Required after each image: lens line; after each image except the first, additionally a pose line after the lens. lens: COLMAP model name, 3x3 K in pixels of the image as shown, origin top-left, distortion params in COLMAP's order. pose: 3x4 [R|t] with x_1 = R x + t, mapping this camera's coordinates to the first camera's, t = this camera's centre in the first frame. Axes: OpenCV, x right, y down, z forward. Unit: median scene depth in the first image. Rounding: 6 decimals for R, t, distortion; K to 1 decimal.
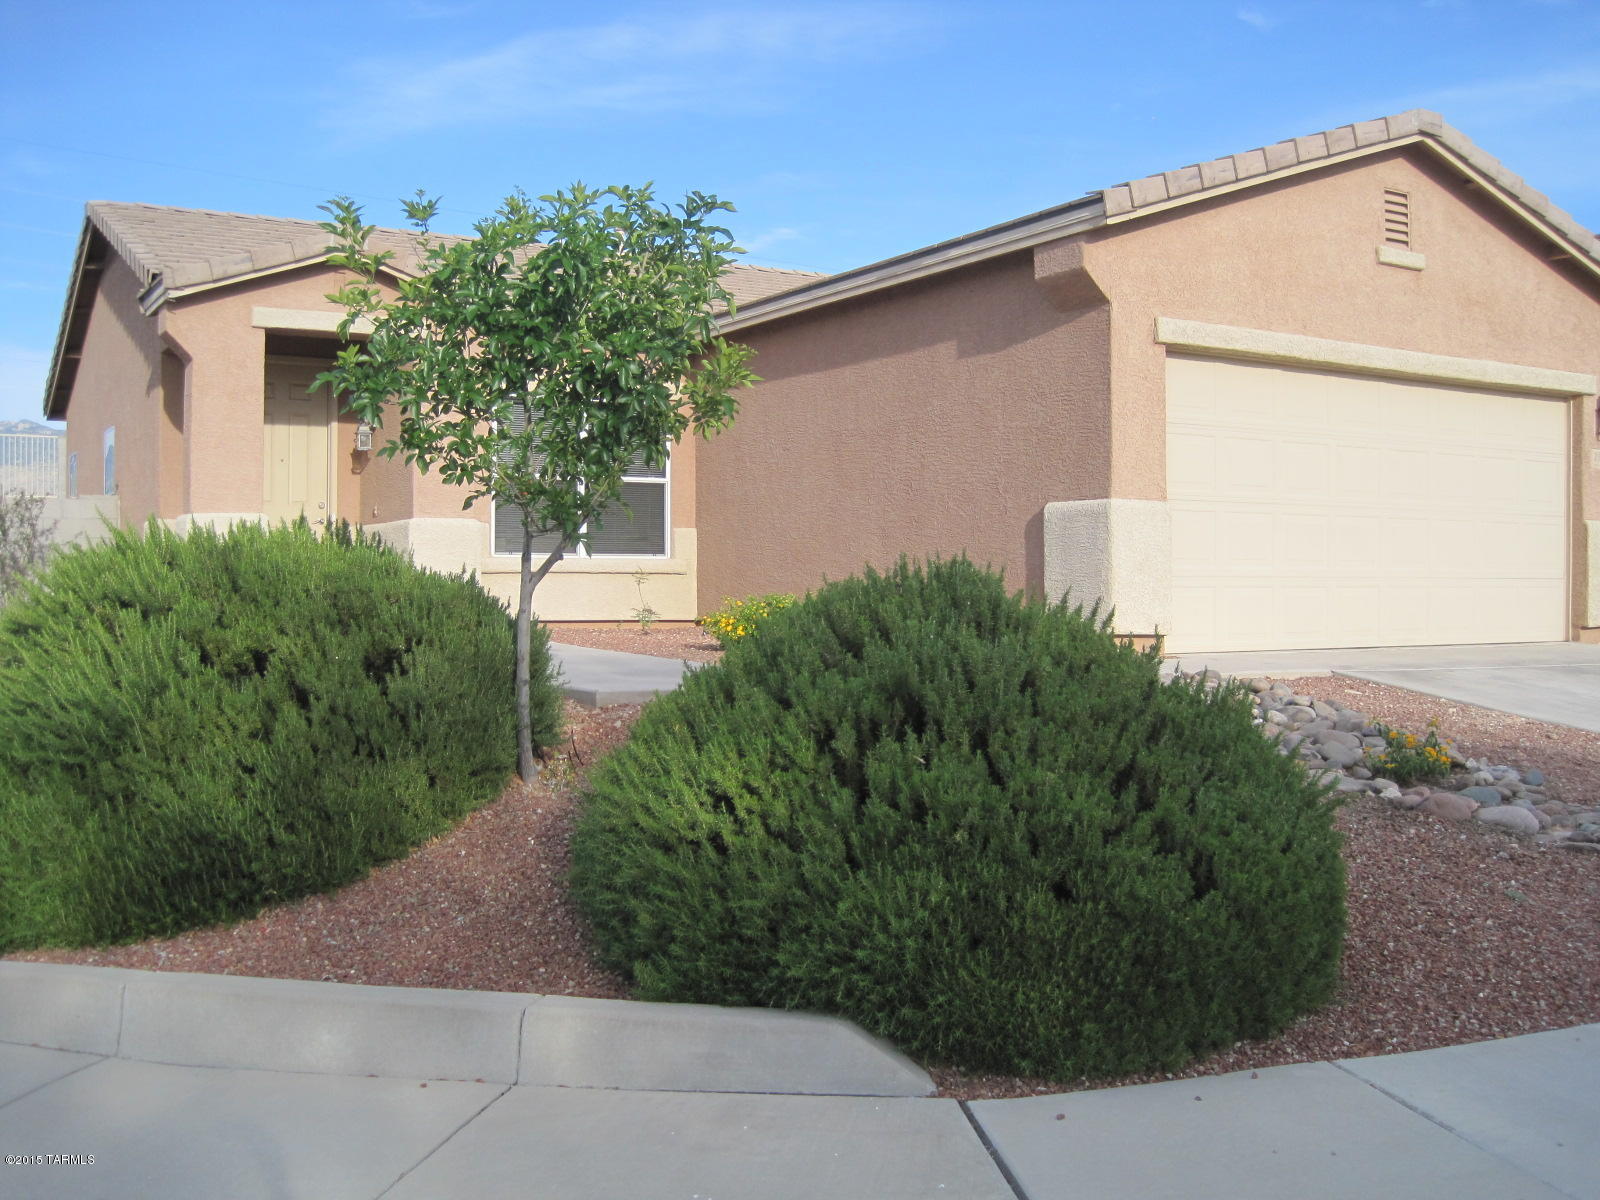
lens RADIAL K [[1644.3, 0, 827.6], [0, 1644.3, 610.1], [0, 0, 1]] dist [-0.165027, 0.116689]
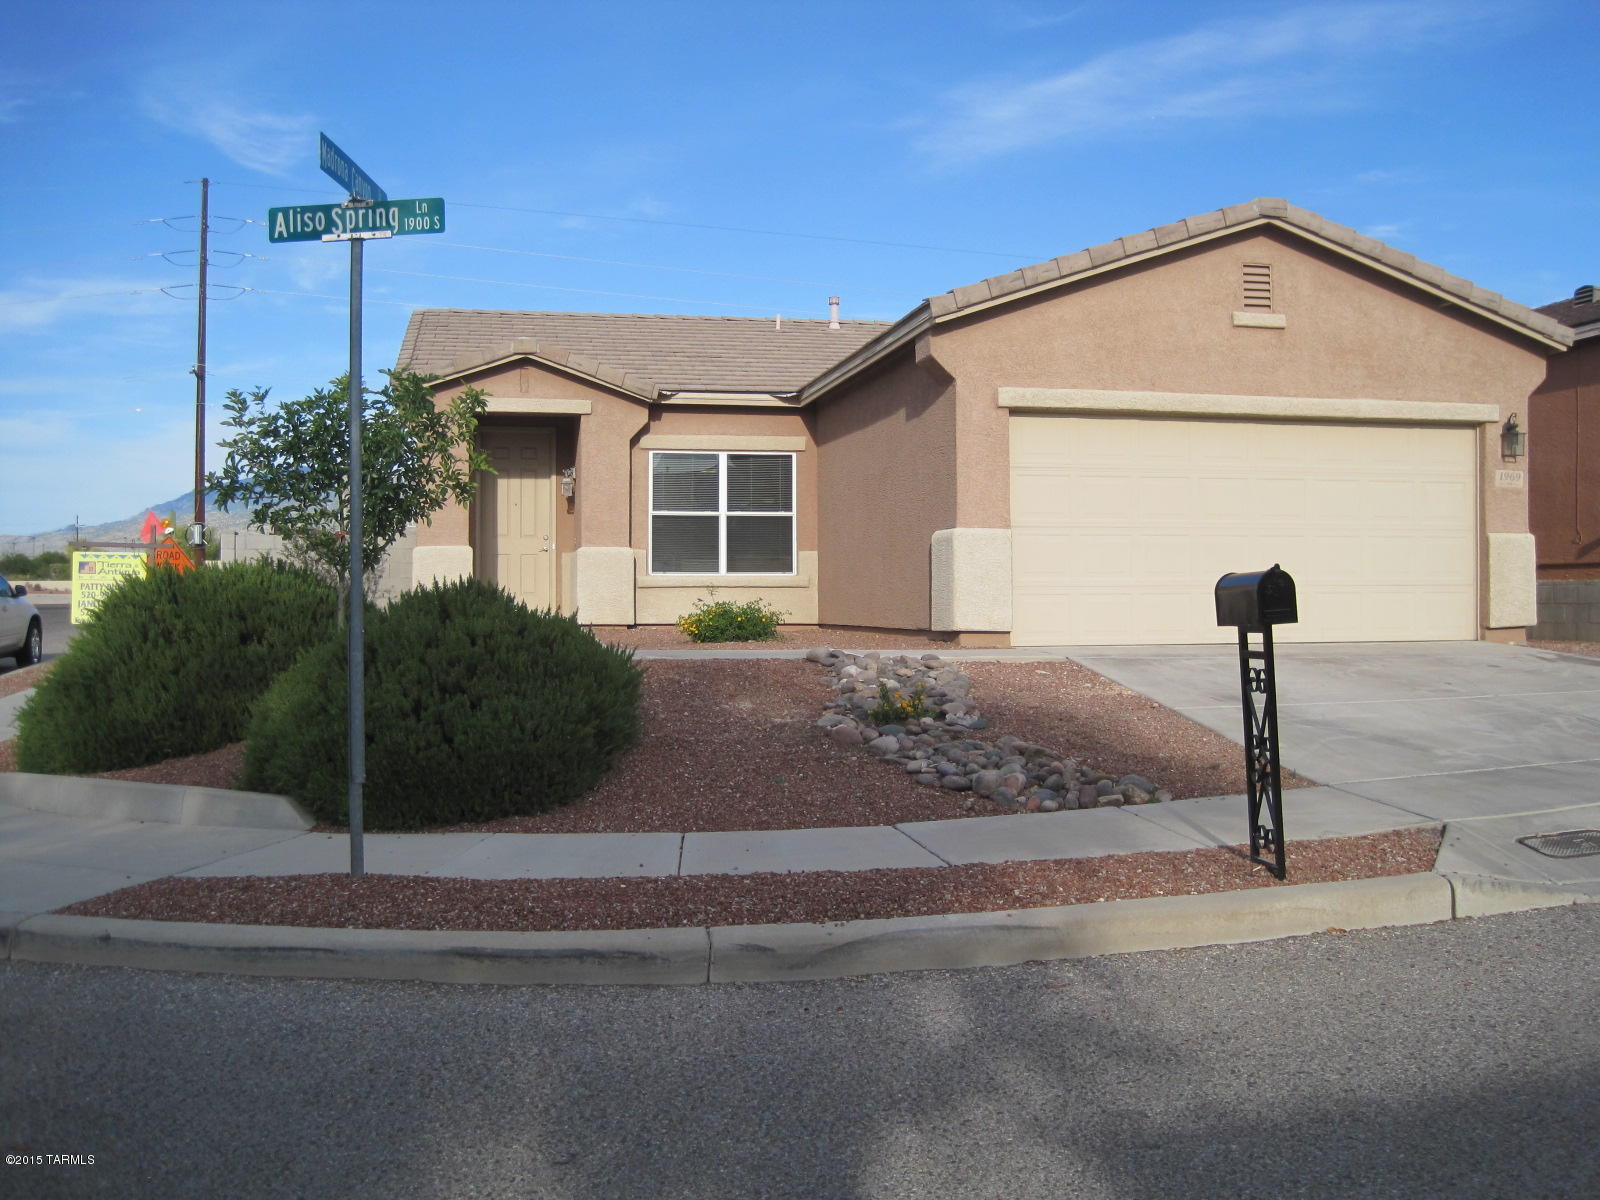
lens RADIAL K [[1644.3, 0, 827.6], [0, 1644.3, 610.1], [0, 0, 1]] dist [-0.165027, 0.116689]
pose [[0.945325, -0.003484, -0.326111, 0.446196], [0.000886, 0.999967, -0.008114, 0.007765], [0.326129, 0.007382, 0.945297, -0.252660]]
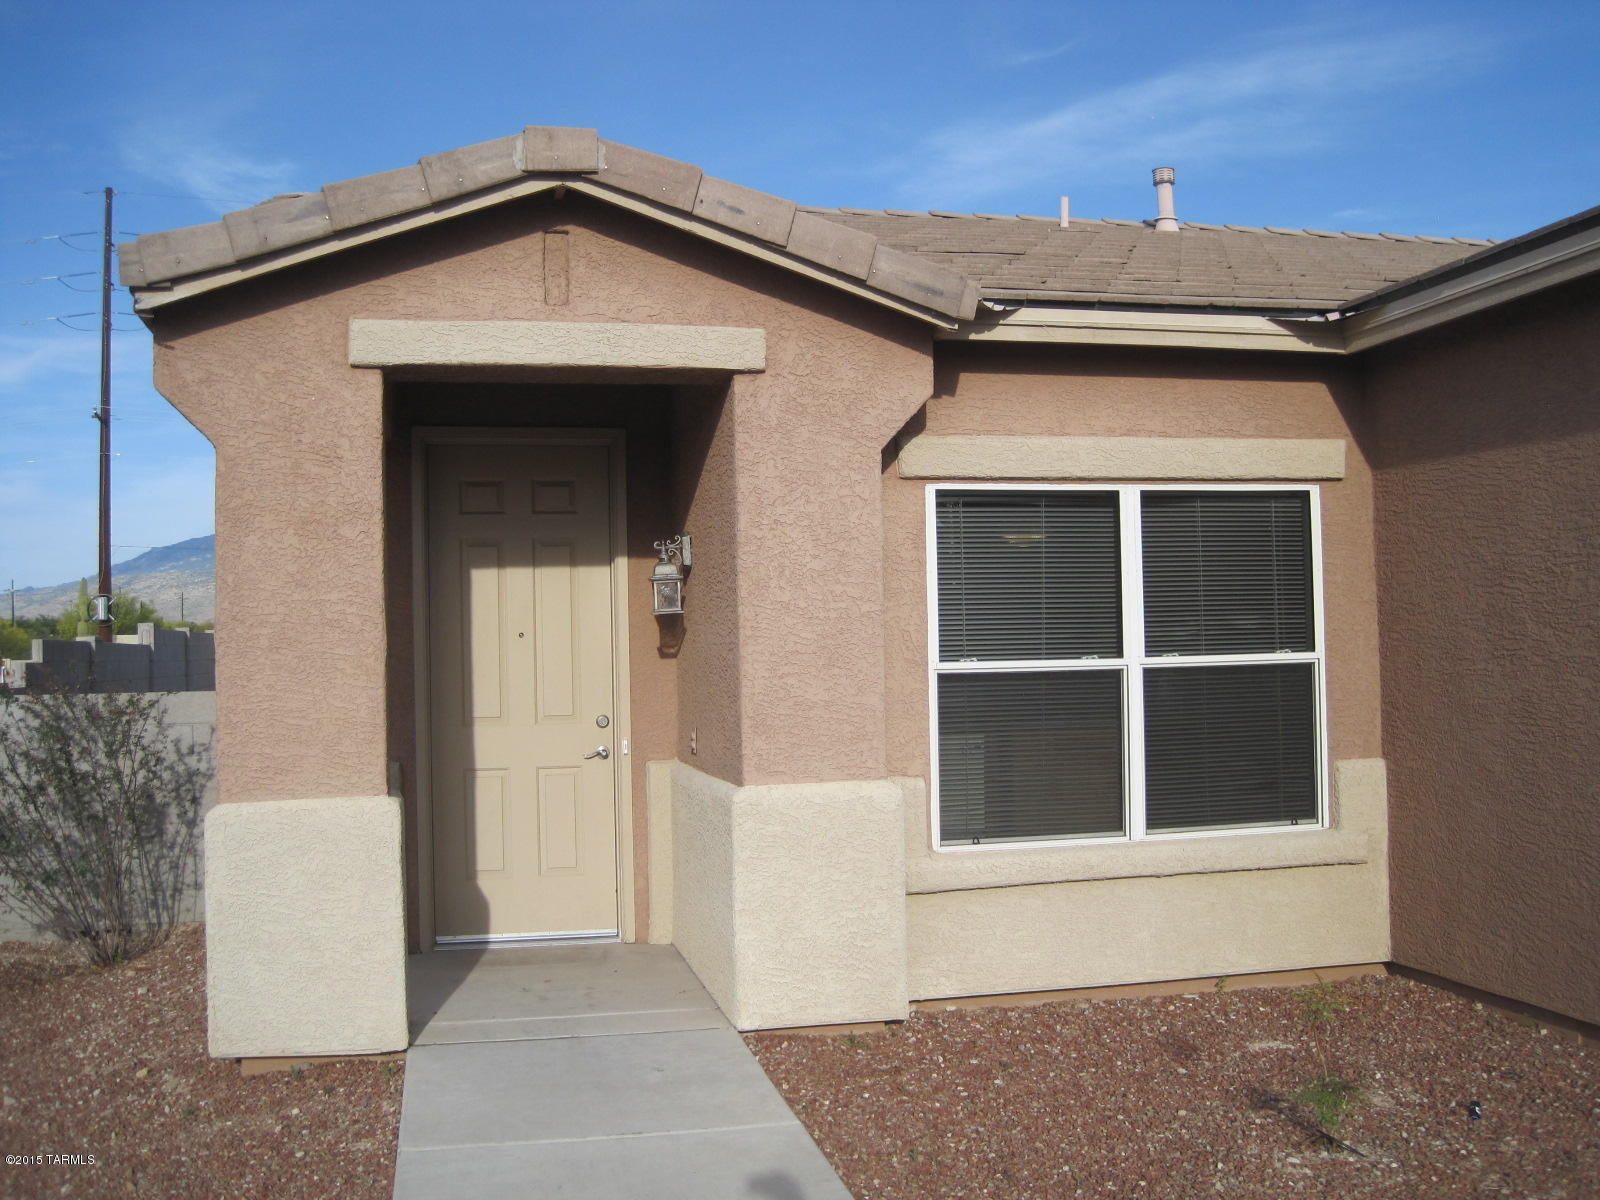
lens RADIAL K [[1647.0, 0, 800.0], [0, 1647.0, 600.0], [0, 0, 1]] dist [-0.162428, 0.129451]
pose [[0.945688, -0.034408, -0.323249, -0.114808], [0.020158, 0.998676, -0.047331, -0.099787], [0.324449, 0.038245, 0.945130, 0.694574]]
